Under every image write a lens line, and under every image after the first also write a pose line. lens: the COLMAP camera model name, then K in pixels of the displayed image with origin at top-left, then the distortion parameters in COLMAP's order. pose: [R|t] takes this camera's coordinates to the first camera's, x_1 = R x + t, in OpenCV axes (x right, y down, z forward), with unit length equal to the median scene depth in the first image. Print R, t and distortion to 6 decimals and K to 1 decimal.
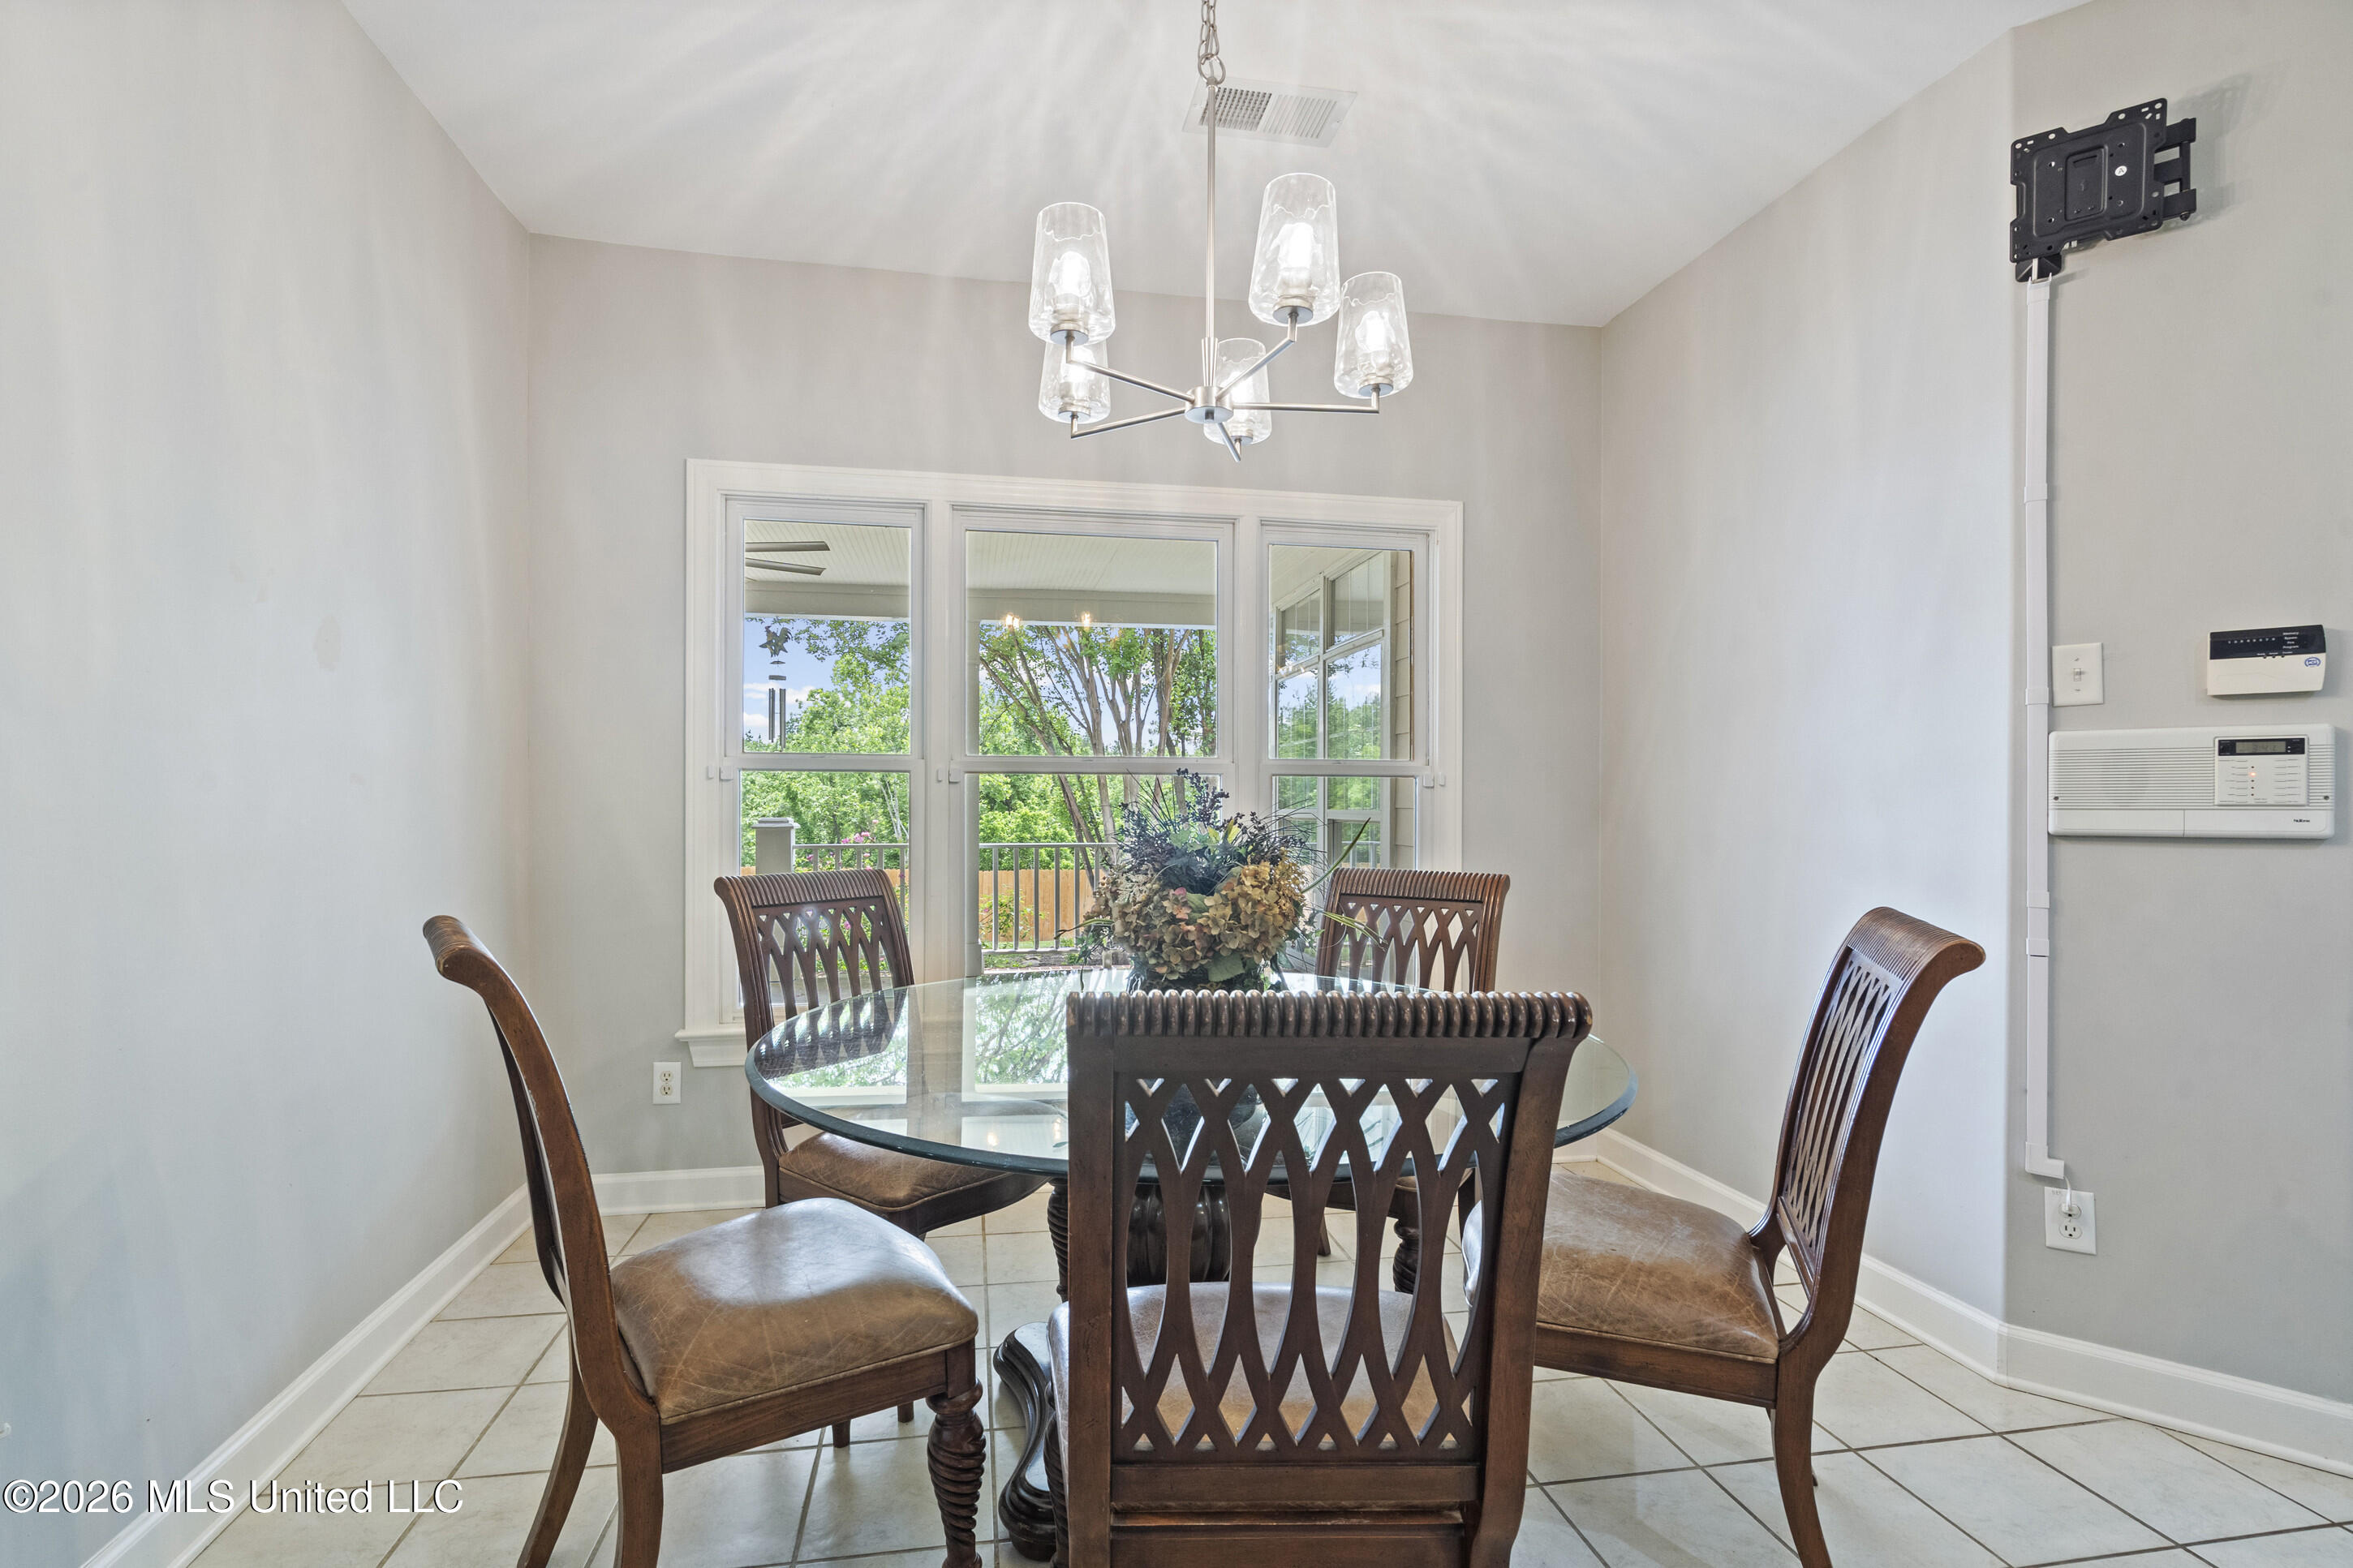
lens RADIAL K [[1070.0, 0, 1182.4], [0, 1070.0, 792.6], [0, 0, 1]] dist [0.001536, 0.000668]
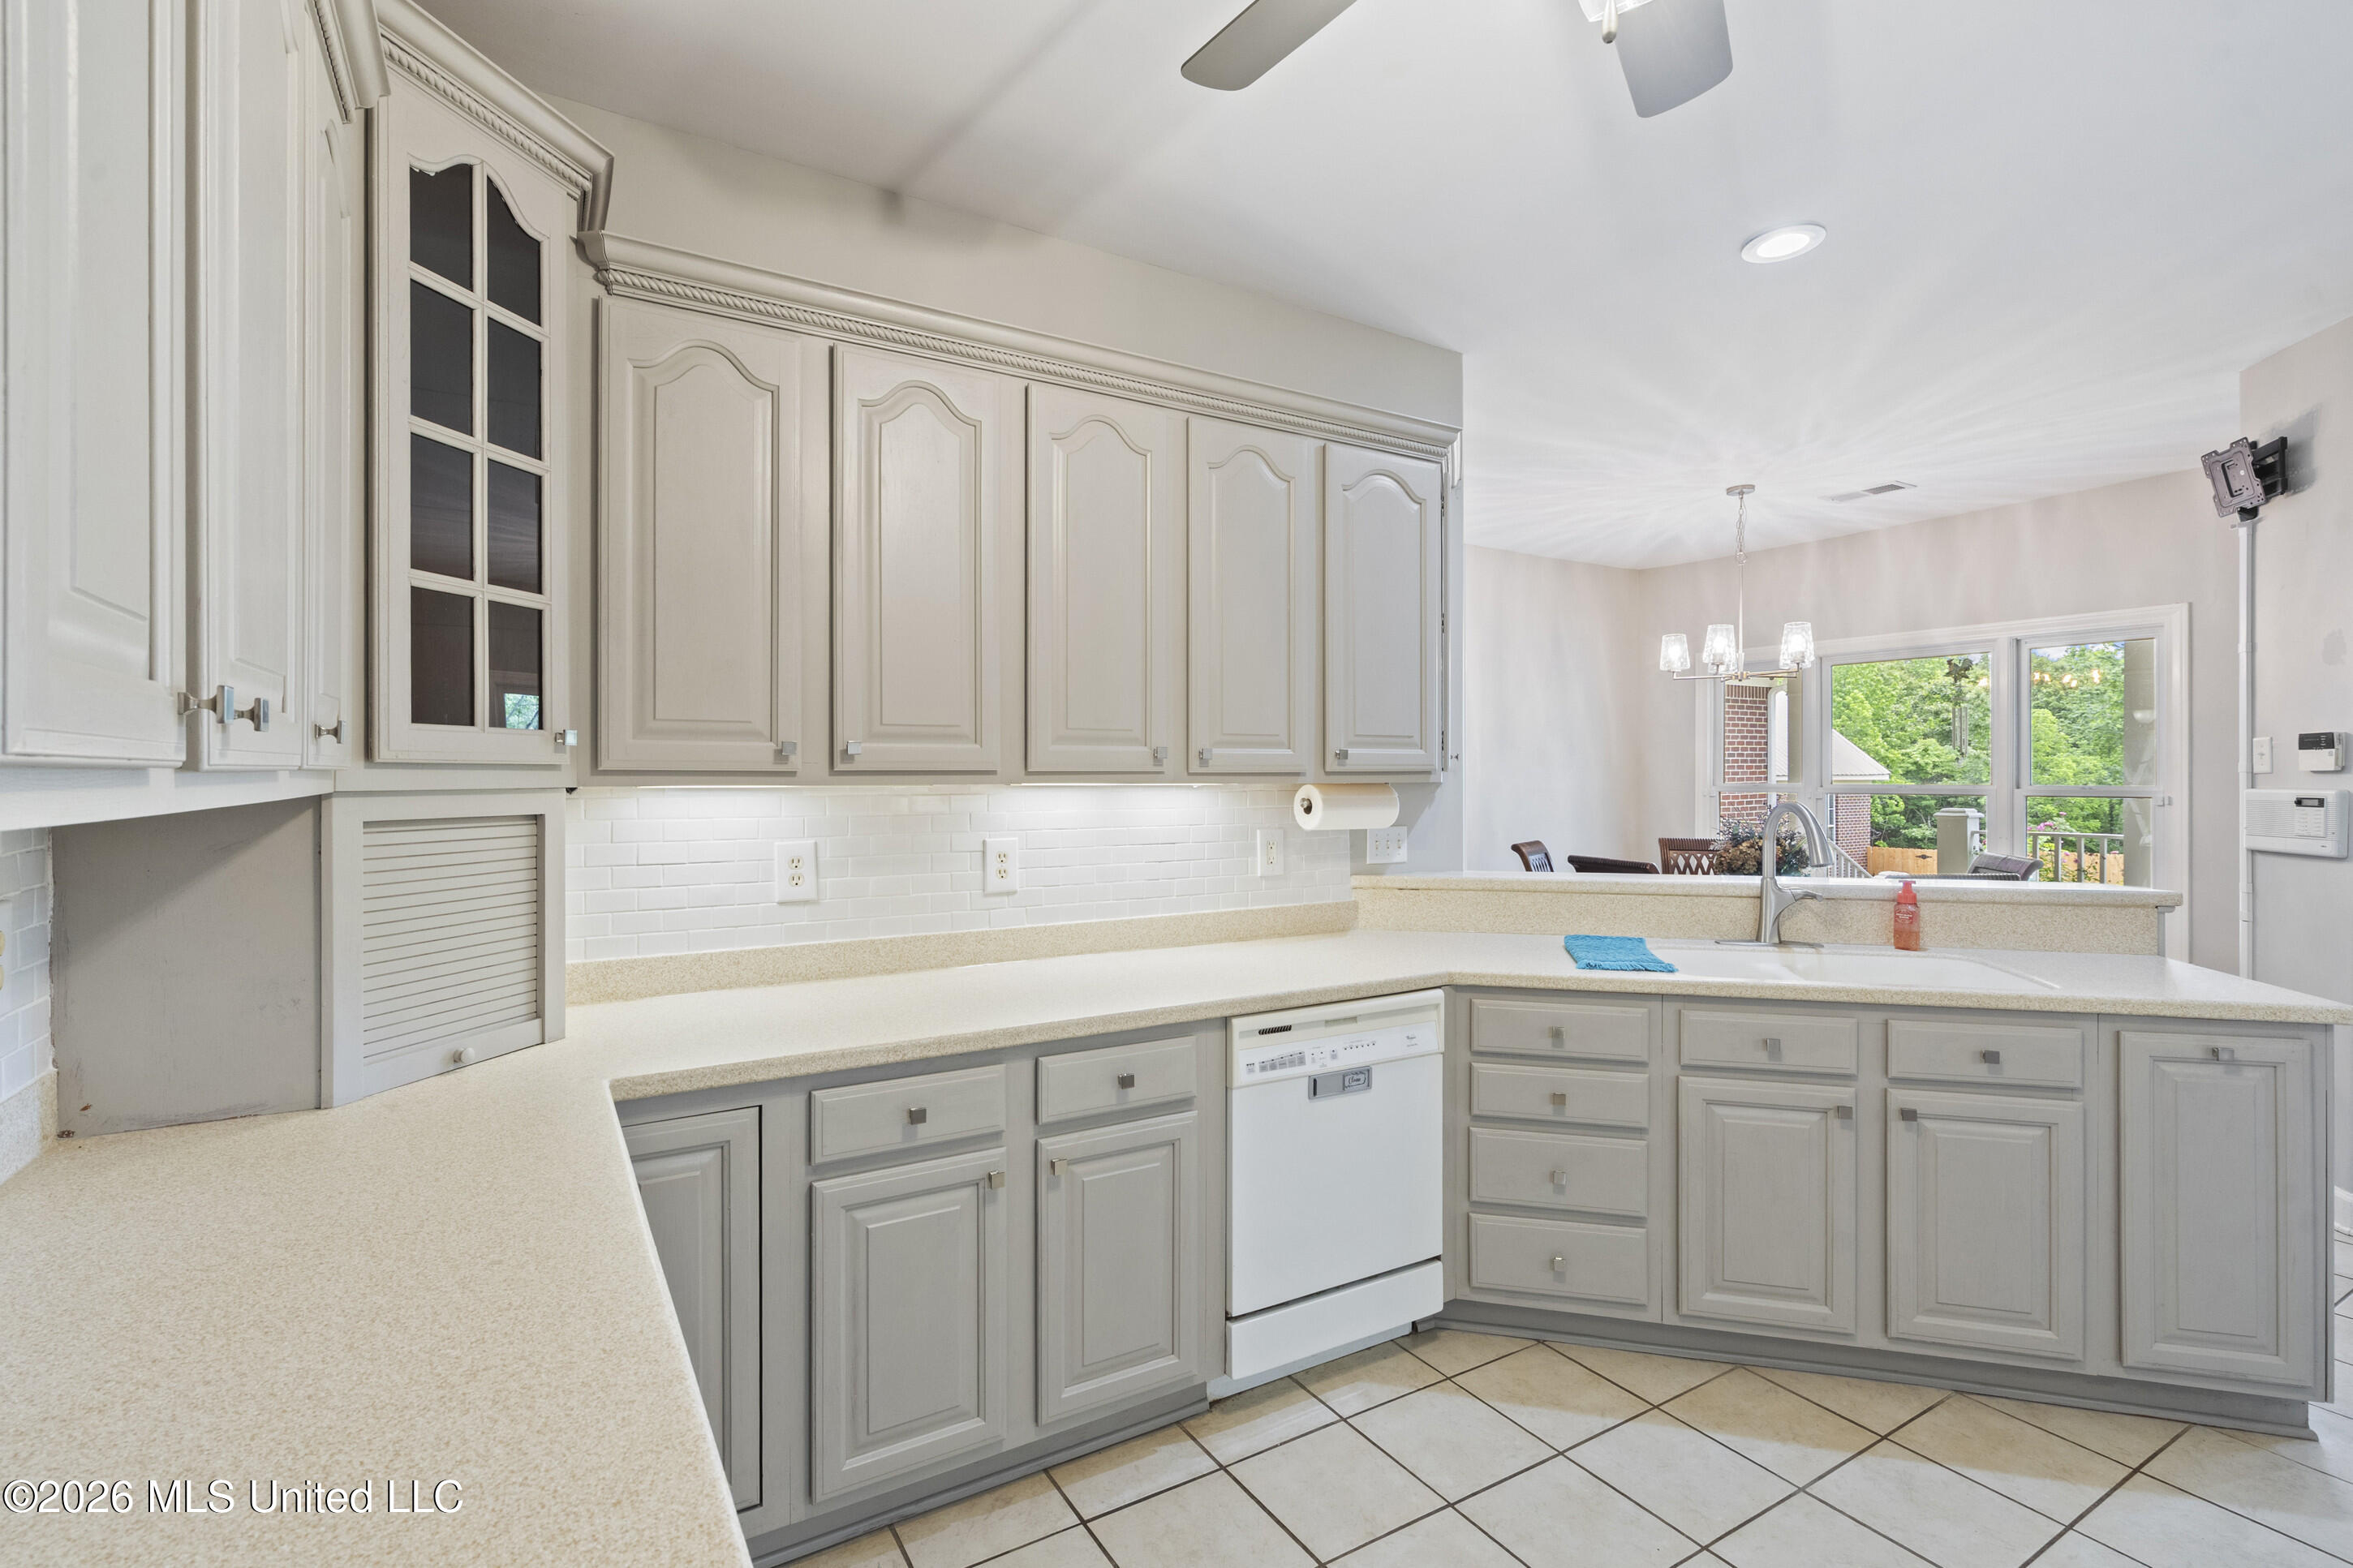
lens RADIAL K [[1070.0, 0, 1181.5], [0, 1070.0, 783.8], [0, 0, 1]] dist [0.001536, 0.000668]
pose [[0.375093, -0.000621, -0.926987, 1.788022], [0.008439, 0.999961, 0.002745, -0.085780], [0.926949, -0.008853, 0.375083, -1.237406]]
